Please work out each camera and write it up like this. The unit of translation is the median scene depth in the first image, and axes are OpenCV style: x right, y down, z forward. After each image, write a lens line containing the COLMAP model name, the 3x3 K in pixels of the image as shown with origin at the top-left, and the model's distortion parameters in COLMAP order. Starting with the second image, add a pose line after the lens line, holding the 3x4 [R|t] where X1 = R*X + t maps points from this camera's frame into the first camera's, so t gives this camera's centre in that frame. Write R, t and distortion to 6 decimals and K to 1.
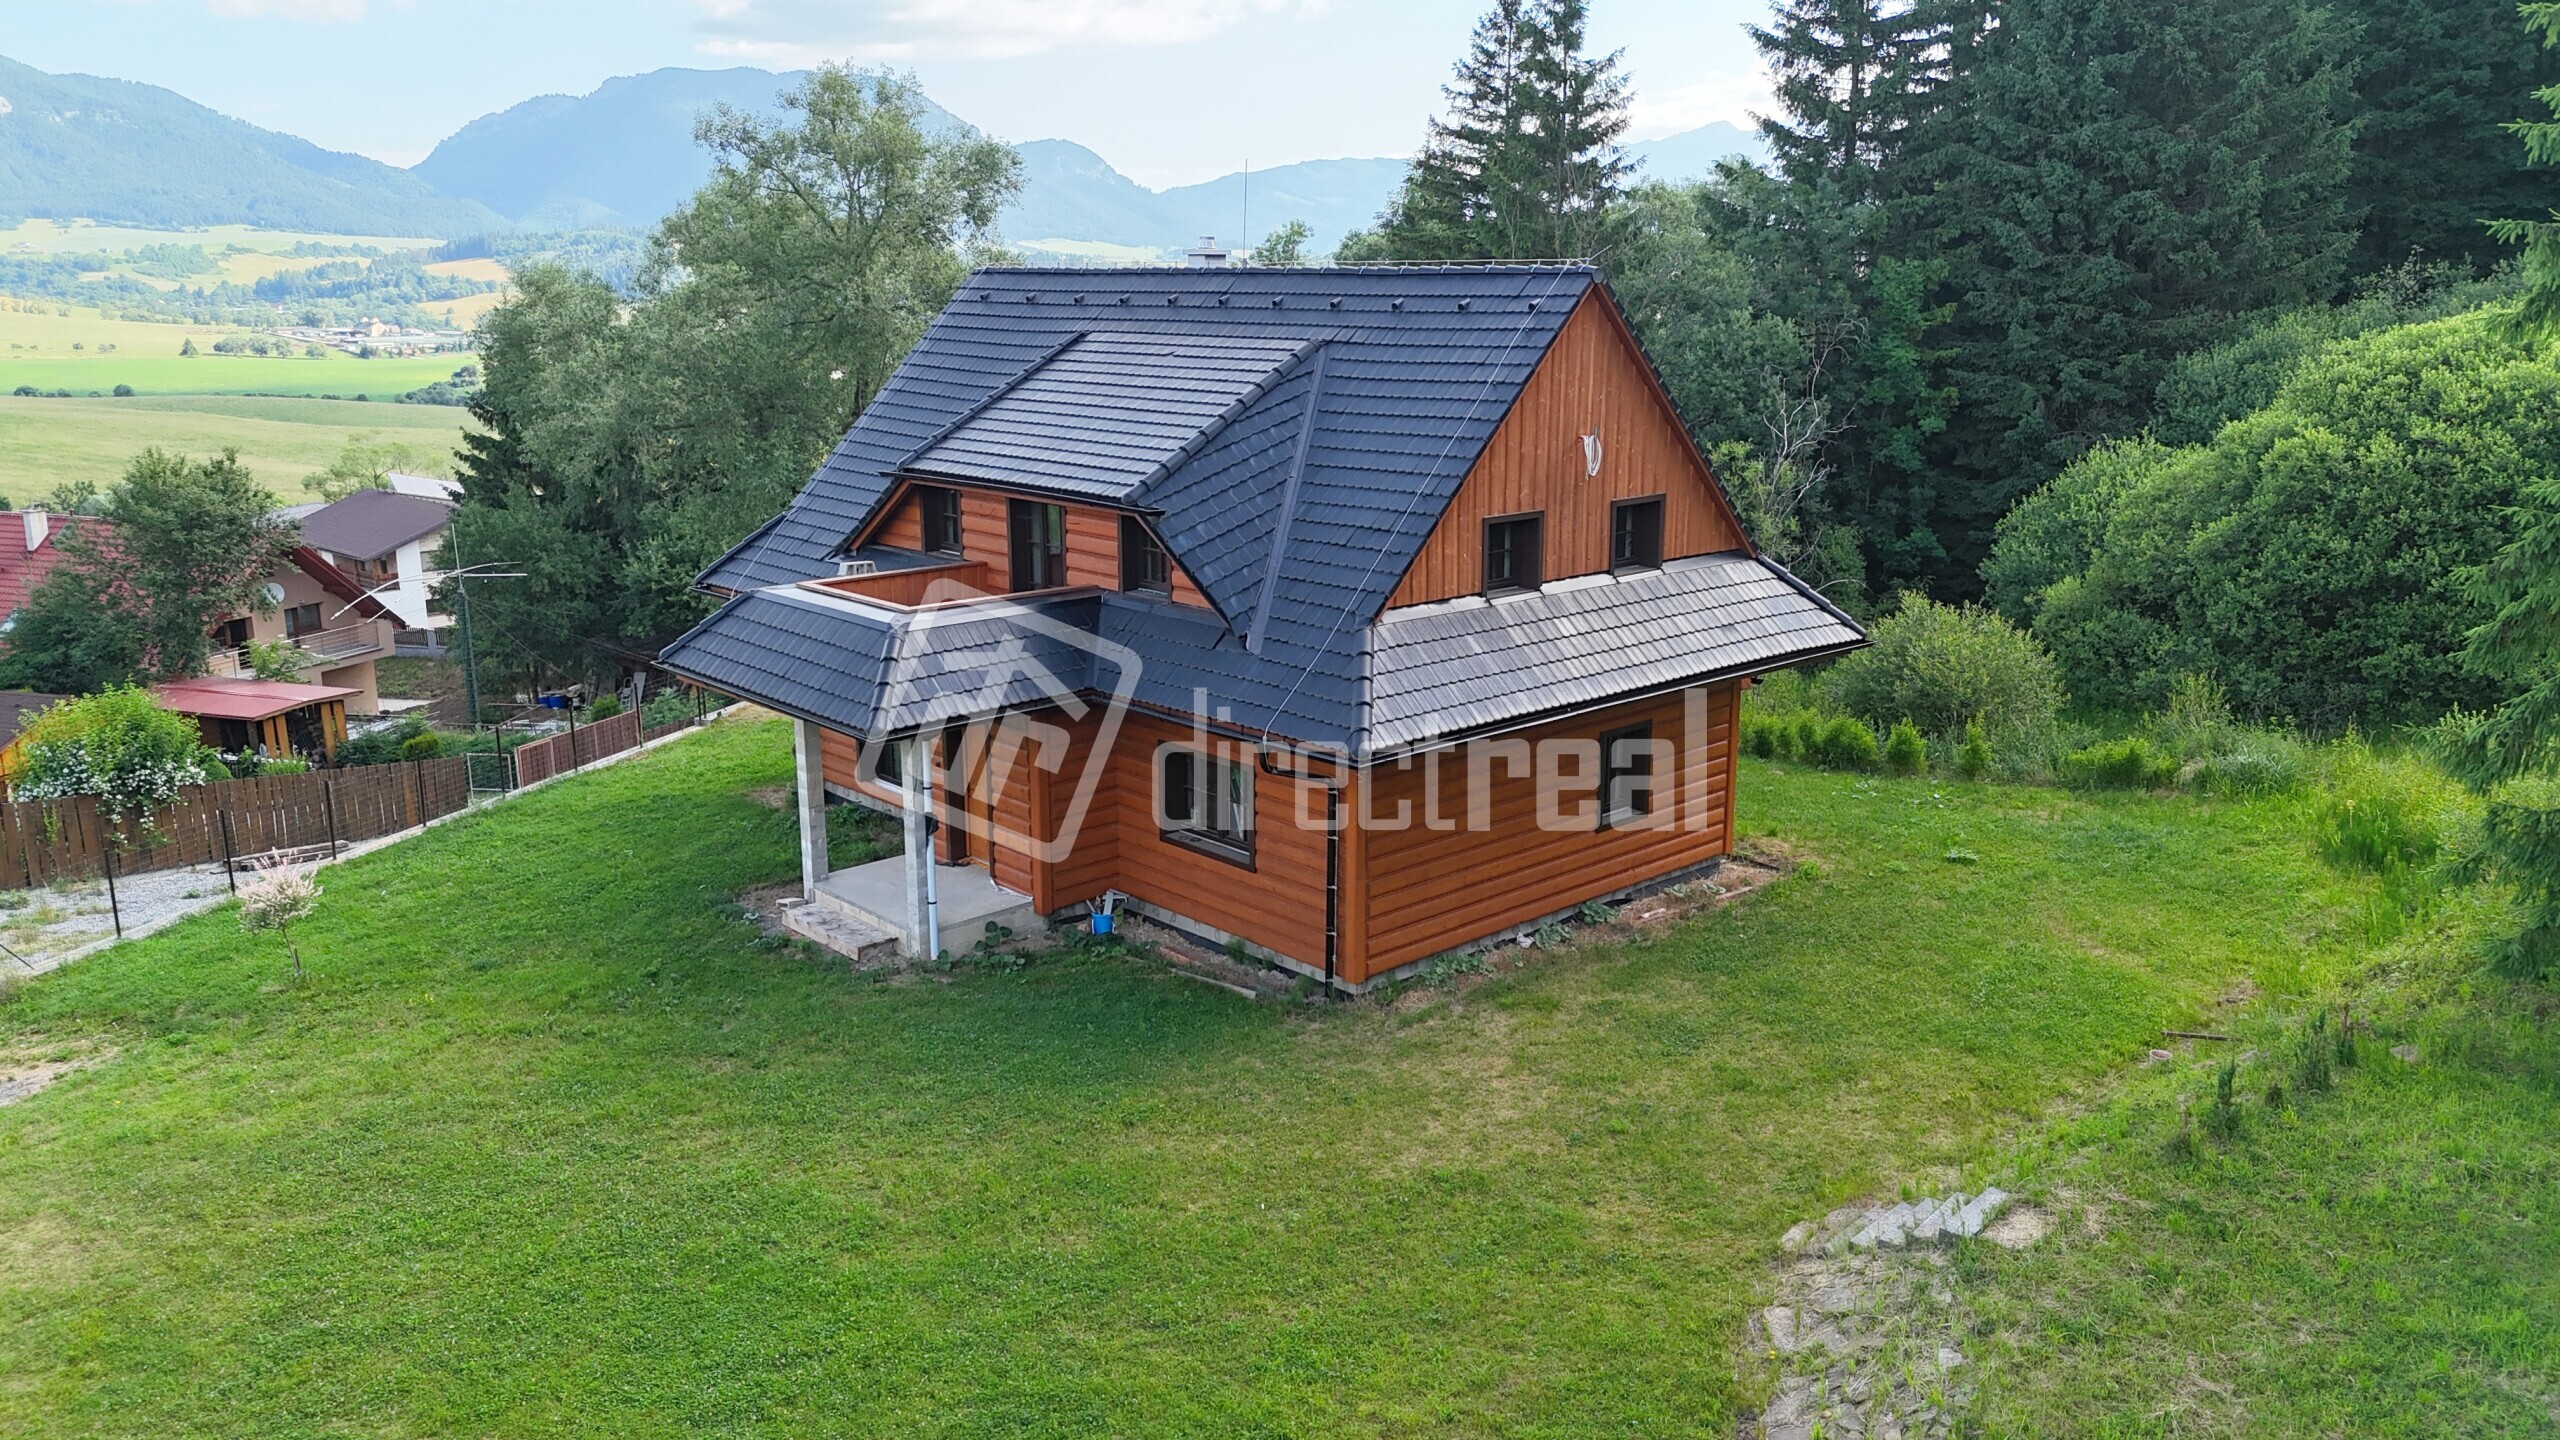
lens RADIAL K [[1857.5, 0, 1265.2], [0, 1857.5, 710.9], [0, 0, 1]] dist [0.090200, -0.100169]
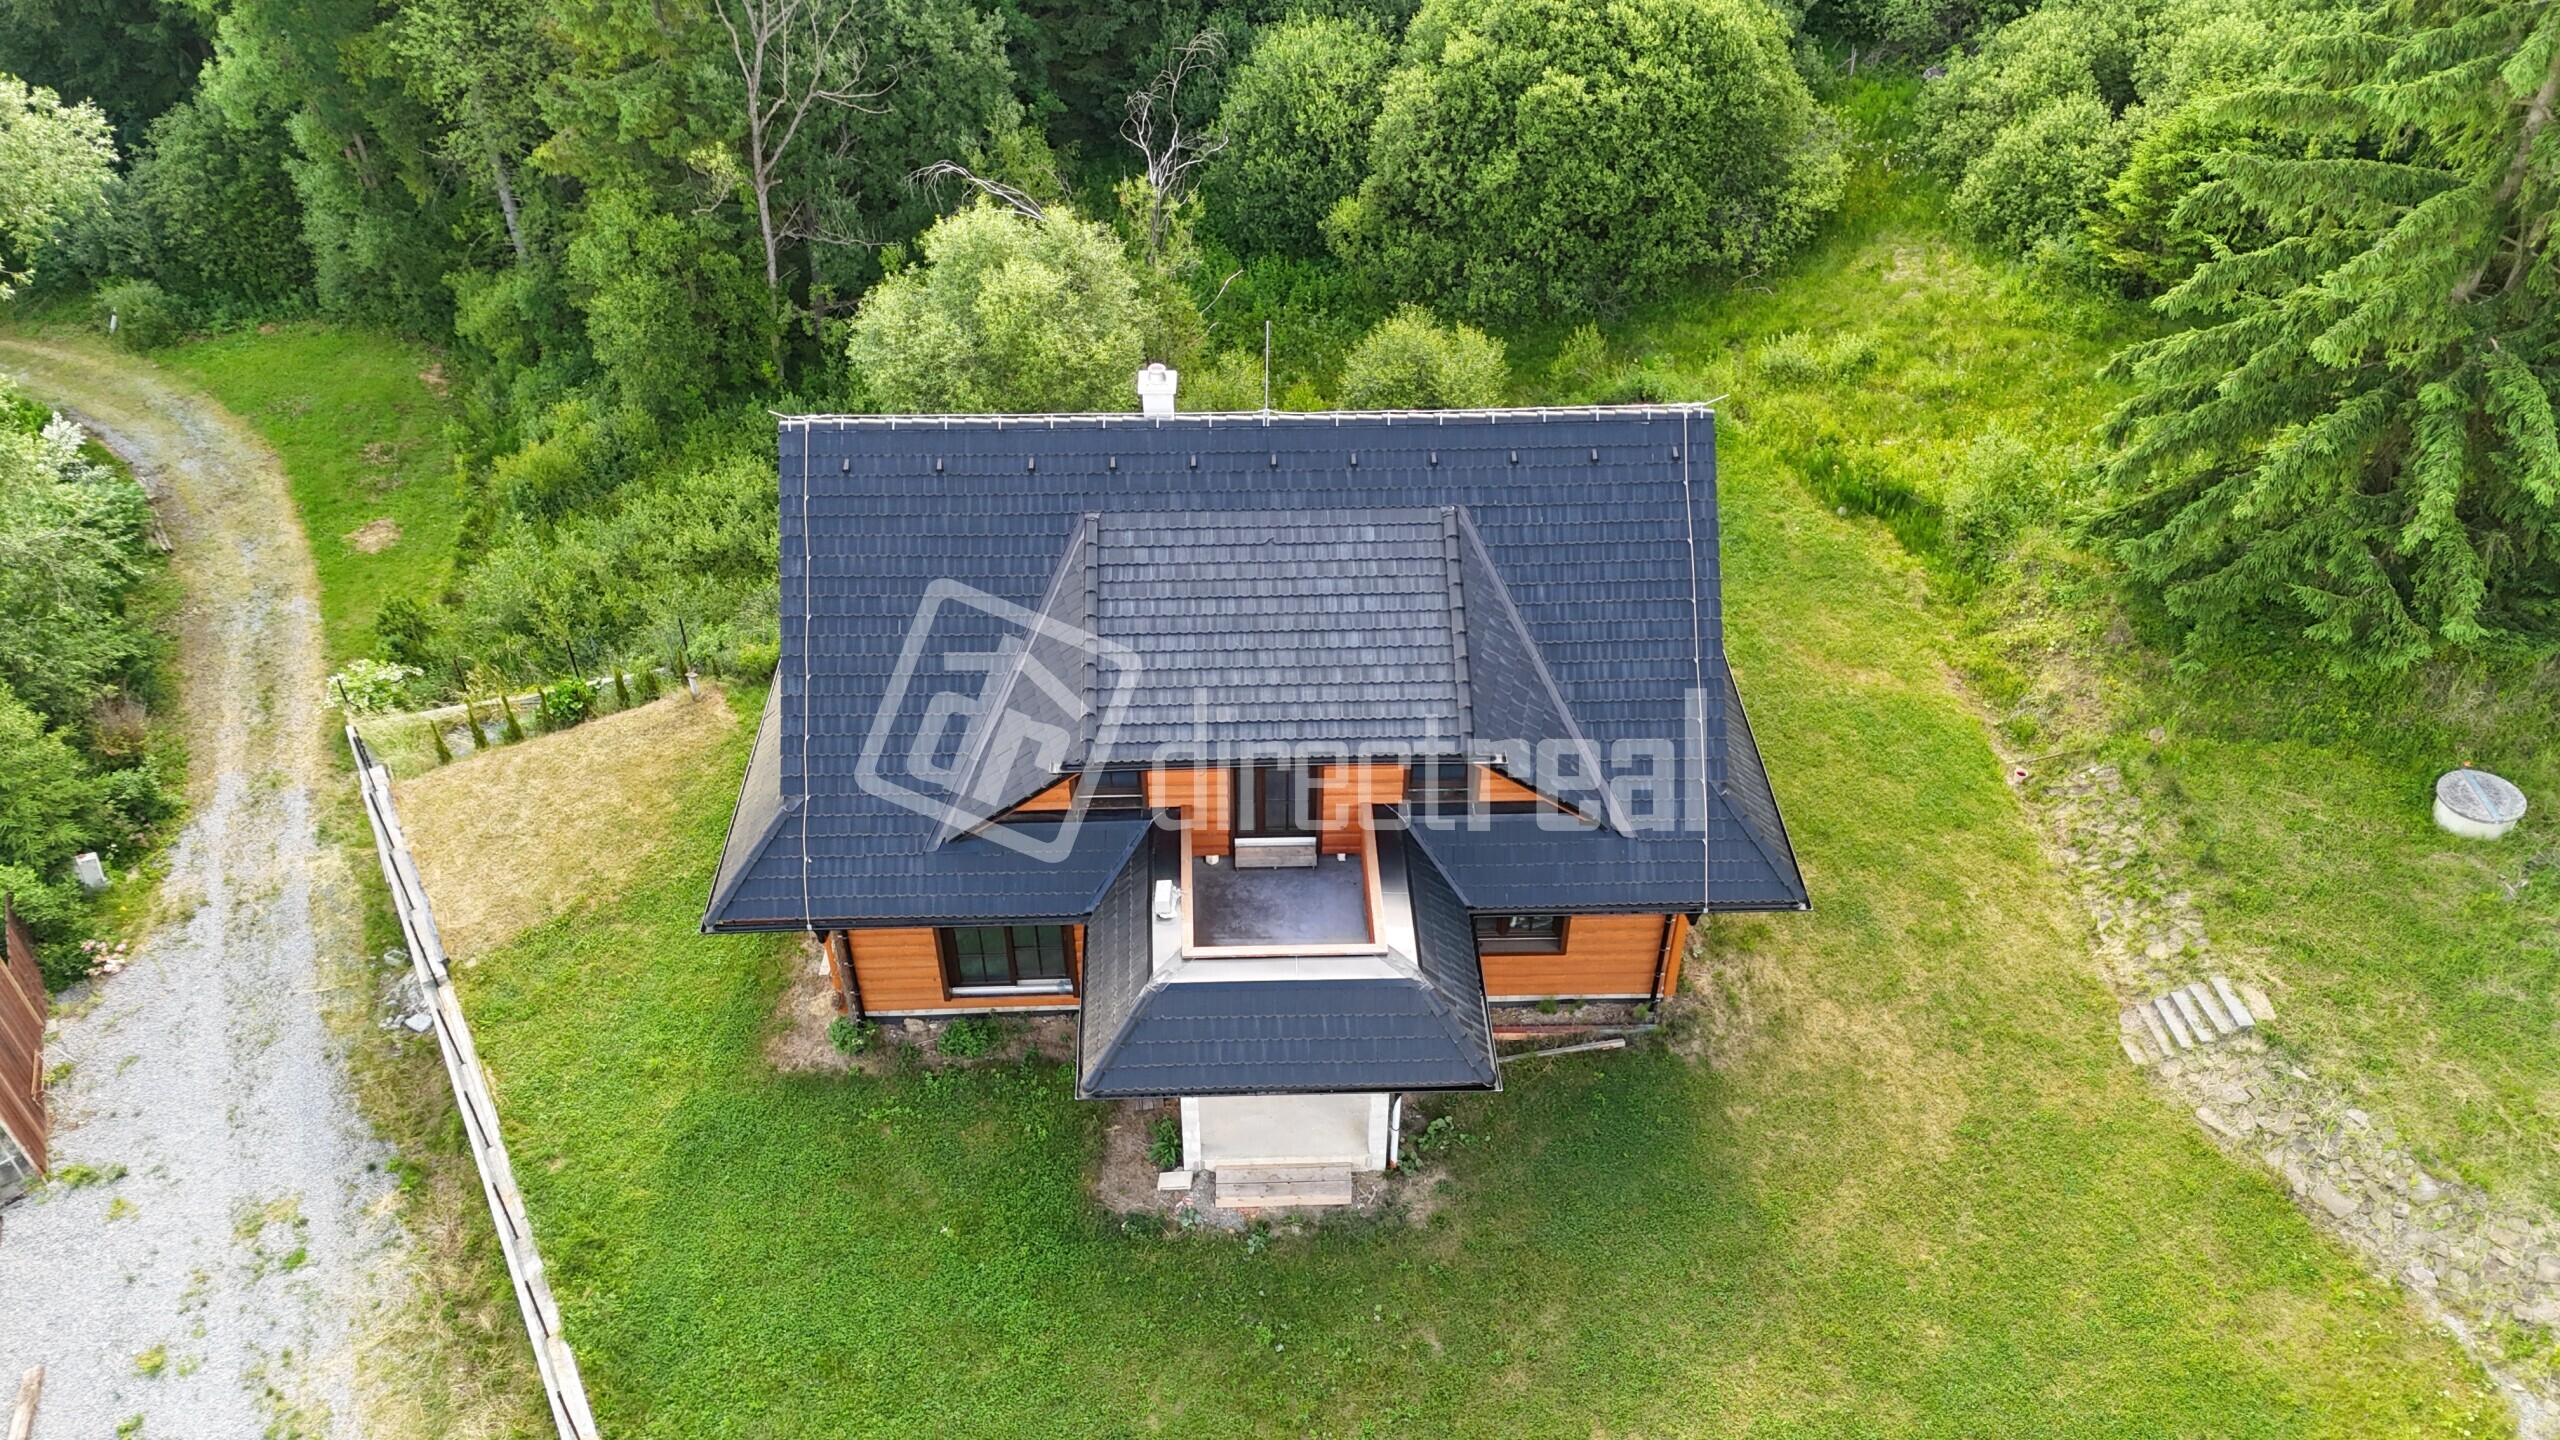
lens RADIAL K [[1857.5, 0, 1265.2], [0, 1857.5, 710.9], [0, 0, 1]] dist [0.090200, -0.100169]
pose [[0.656089, -0.485978, 0.577385, -0.760033], [0.176921, 0.842792, 0.508331, -0.704086], [-0.733653, -0.231359, 0.638926, 0.380734]]
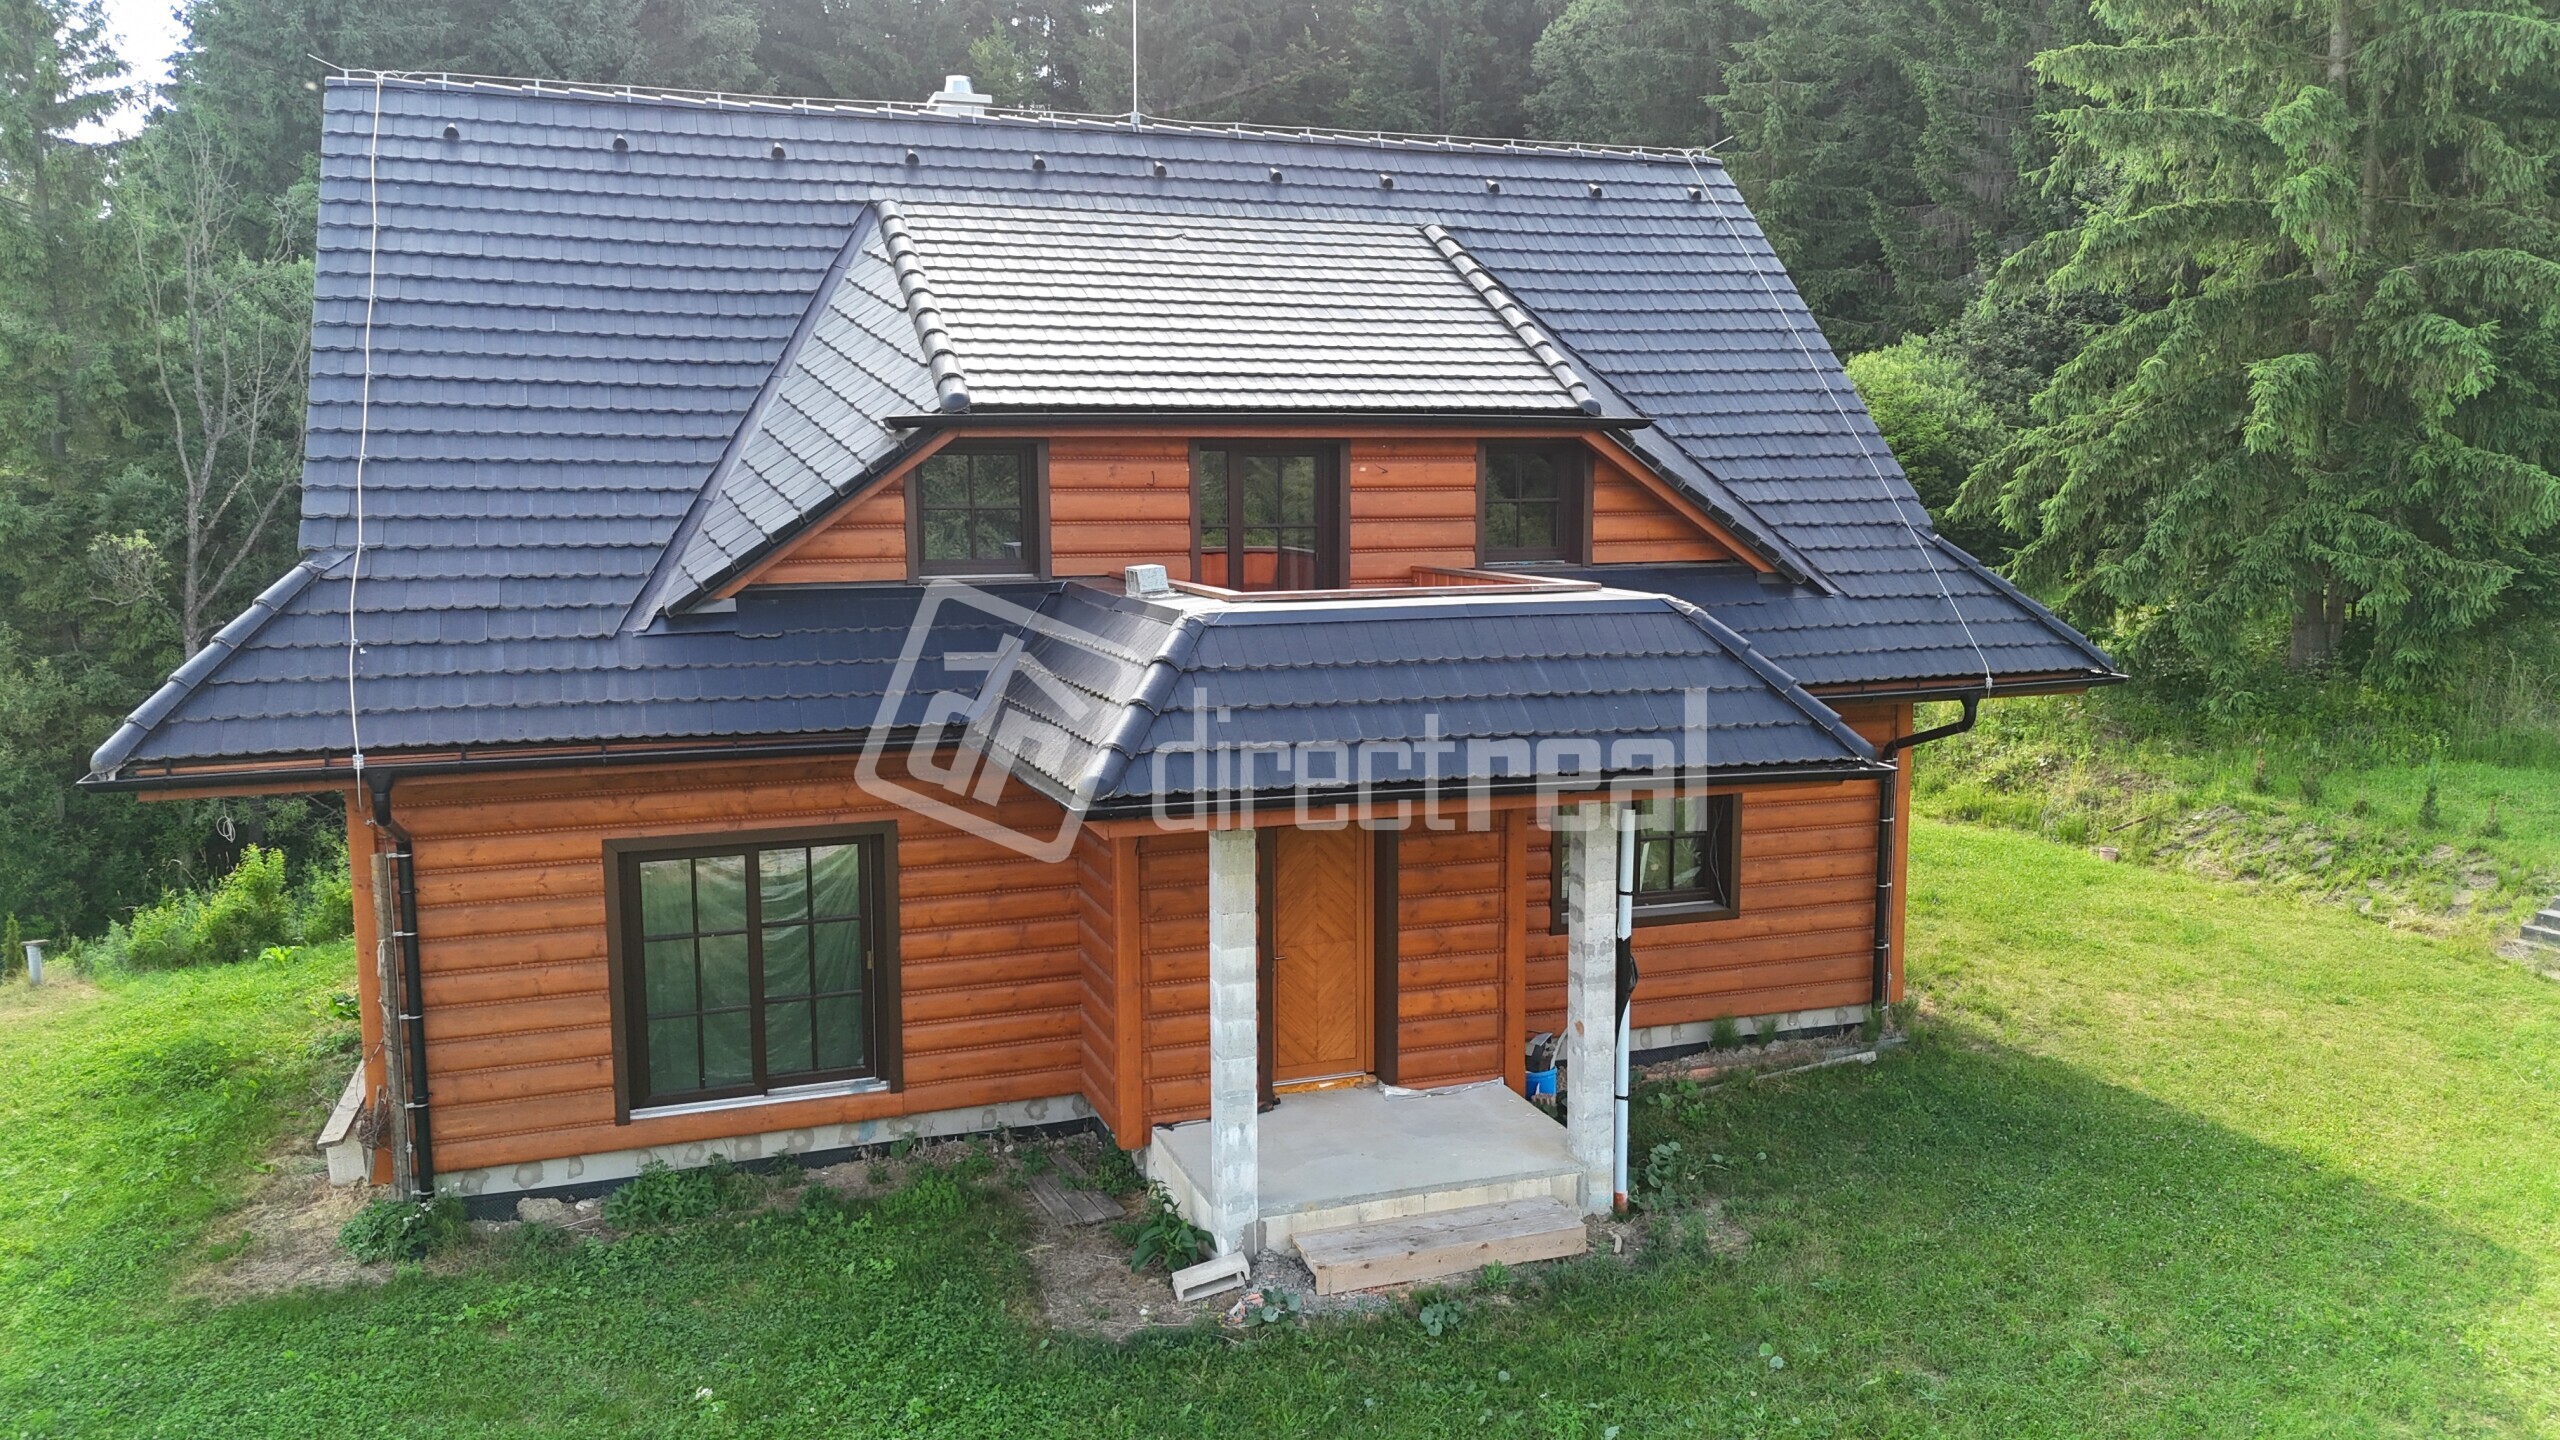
lens RADIAL K [[1883.8, 0, 1280.0], [0, 1883.8, 720.0], [0, 0, 1]] dist [0.047369, -0.045099]
pose [[0.389932, -0.126324, 0.912138, -0.726403], [0.210260, 0.976592, 0.045366, -0.059494], [-0.896518, 0.174097, 0.407366, 0.828530]]
